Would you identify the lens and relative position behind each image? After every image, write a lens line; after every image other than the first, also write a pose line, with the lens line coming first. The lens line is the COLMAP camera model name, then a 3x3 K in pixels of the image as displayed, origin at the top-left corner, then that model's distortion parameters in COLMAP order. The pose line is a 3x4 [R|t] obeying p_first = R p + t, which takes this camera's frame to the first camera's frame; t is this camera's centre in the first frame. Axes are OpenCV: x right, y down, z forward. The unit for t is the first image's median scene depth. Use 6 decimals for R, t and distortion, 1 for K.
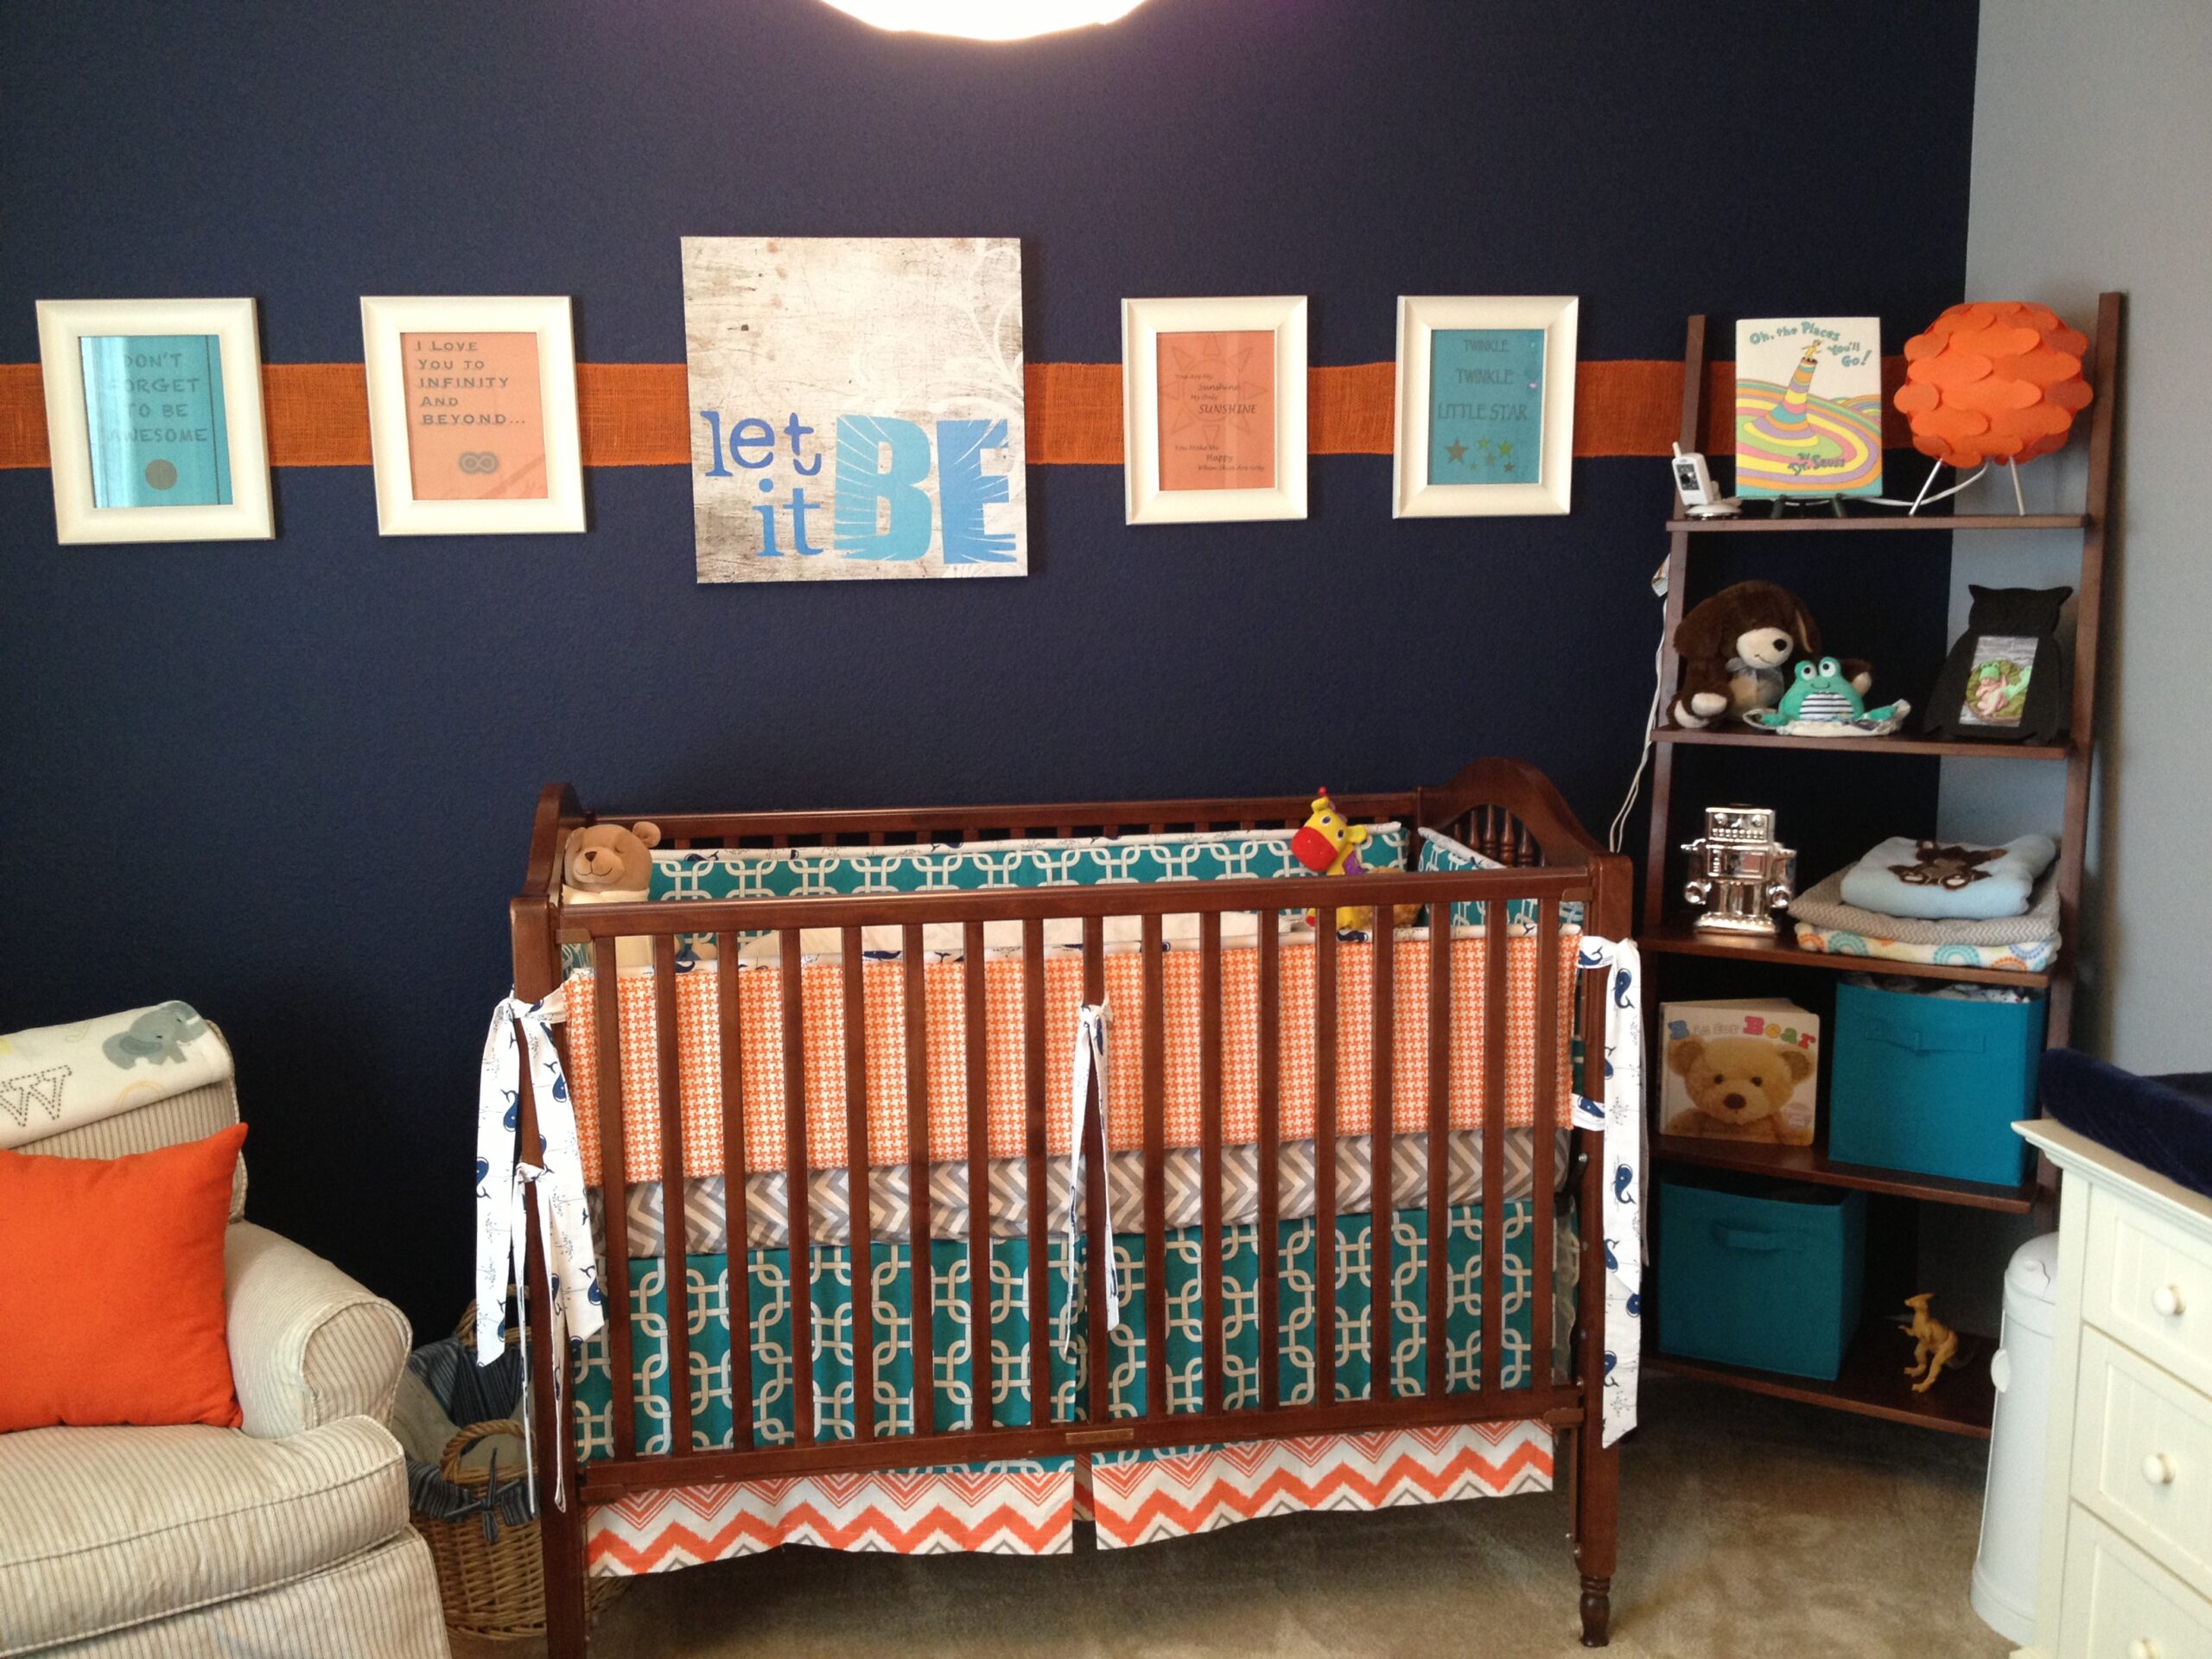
lens RADIAL K [[2062.9, 0, 1083.4], [0, 2062.9, 850.5], [0, 0, 1]] dist [0.145869, -0.340428]
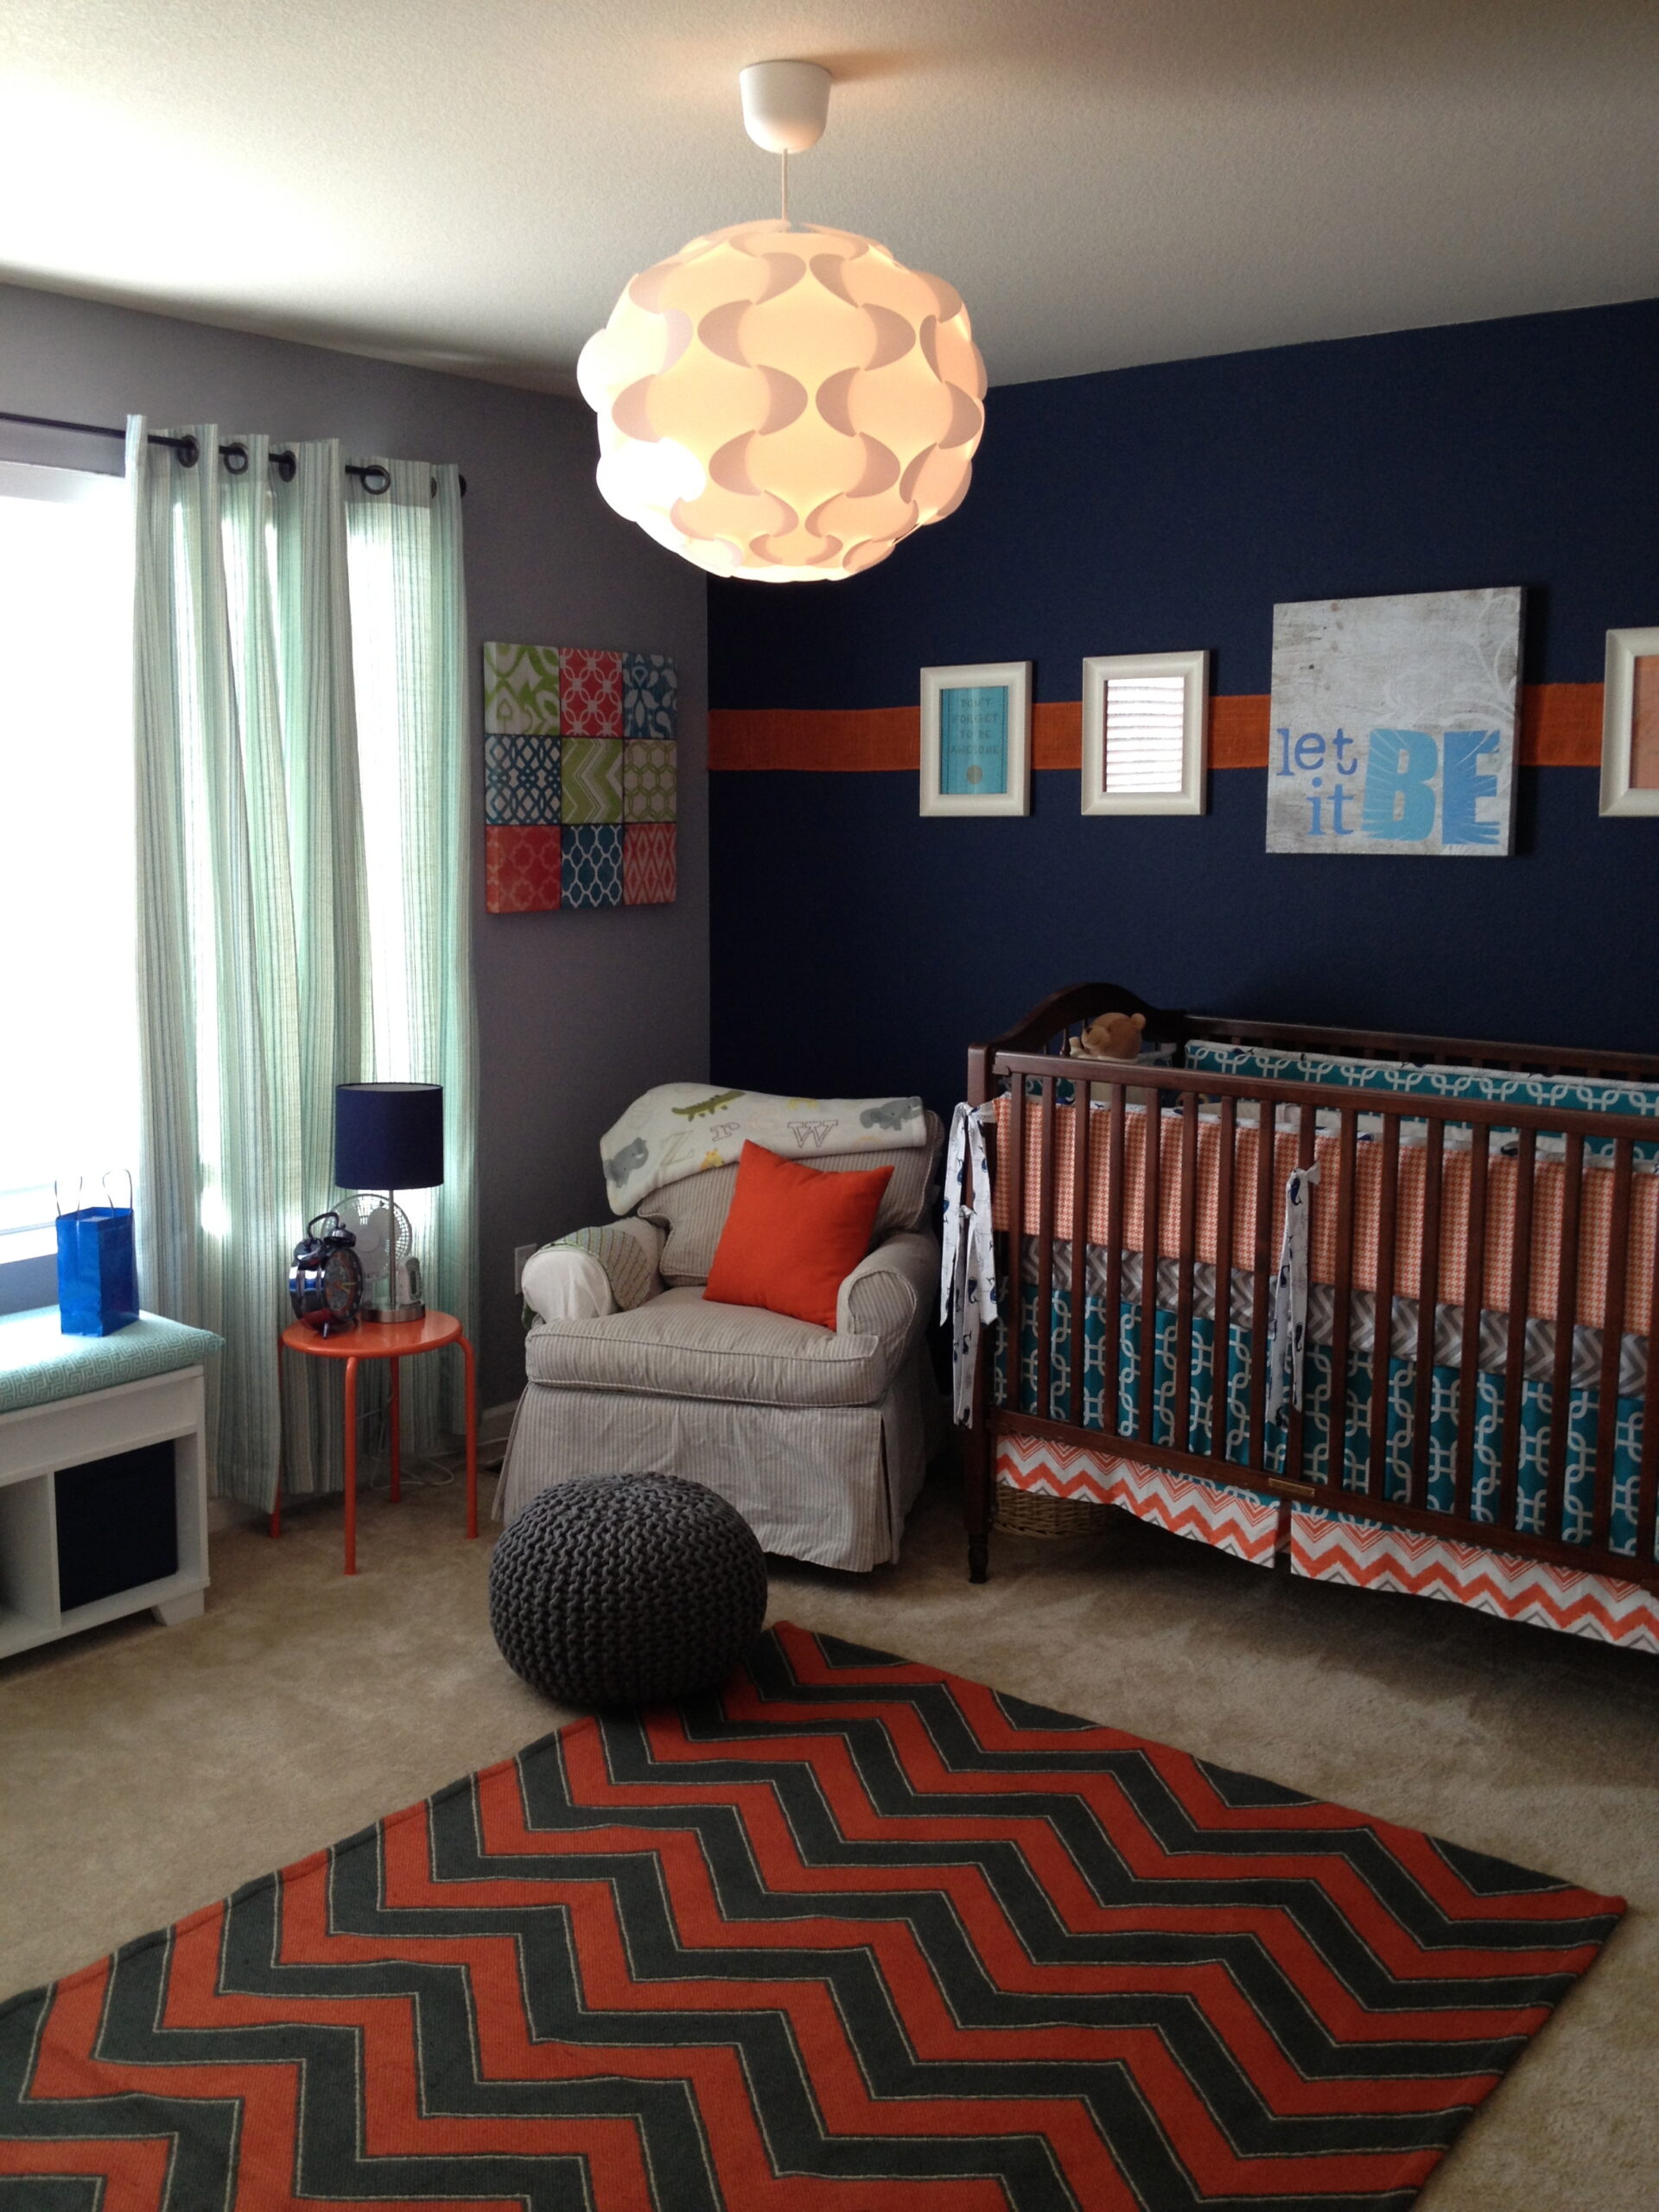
lens RADIAL K [[2062.9, 0, 829.5], [0, 2062.9, 1106.0], [0, 0, 1]] dist [0.145869, -0.340428]
pose [[0.669795, 0.129548, -0.731158, 0.656056], [-0.130215, 0.989897, 0.056105, -0.002511], [0.731039, 0.057628, 0.679898, -0.138468]]
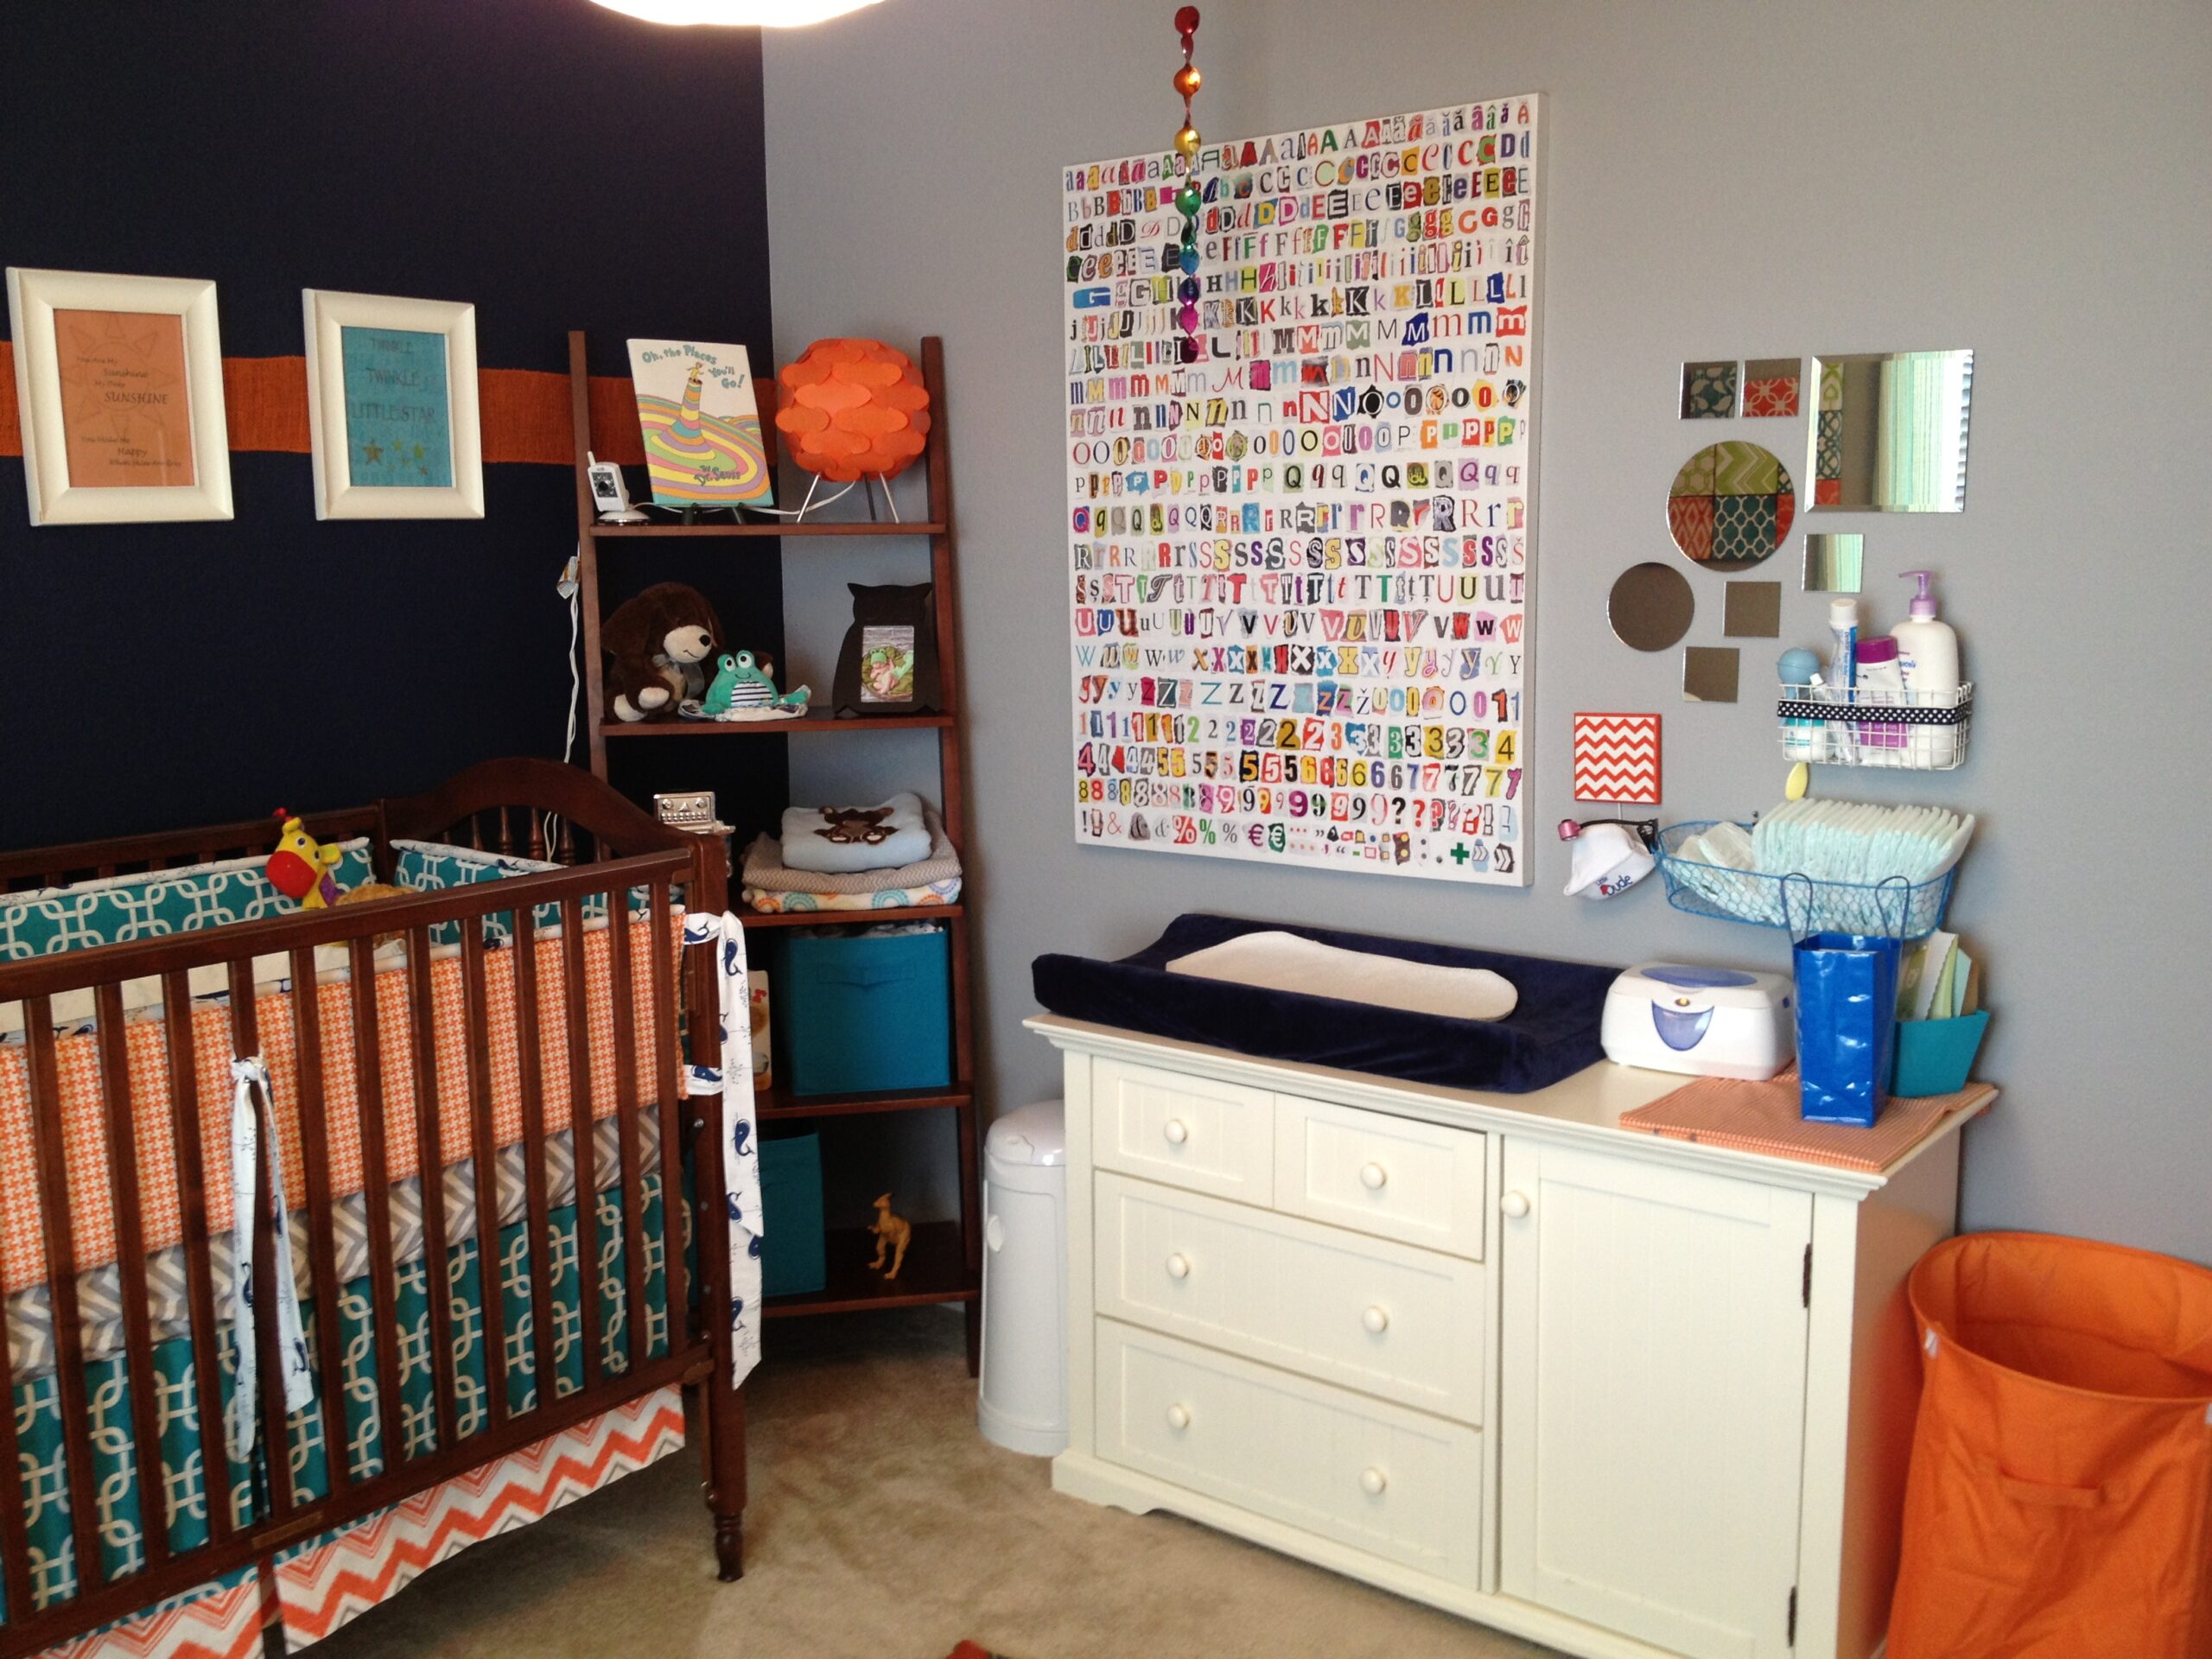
lens RADIAL K [[2062.9, 0, 1083.4], [0, 2062.9, 850.5], [0, 0, 1]] dist [0.145869, -0.340428]
pose [[0.734171, -0.104479, 0.670878, -0.270619], [0.110272, 0.993319, 0.034018, -0.004165], [-0.669950, 0.049004, 0.740787, 0.068200]]
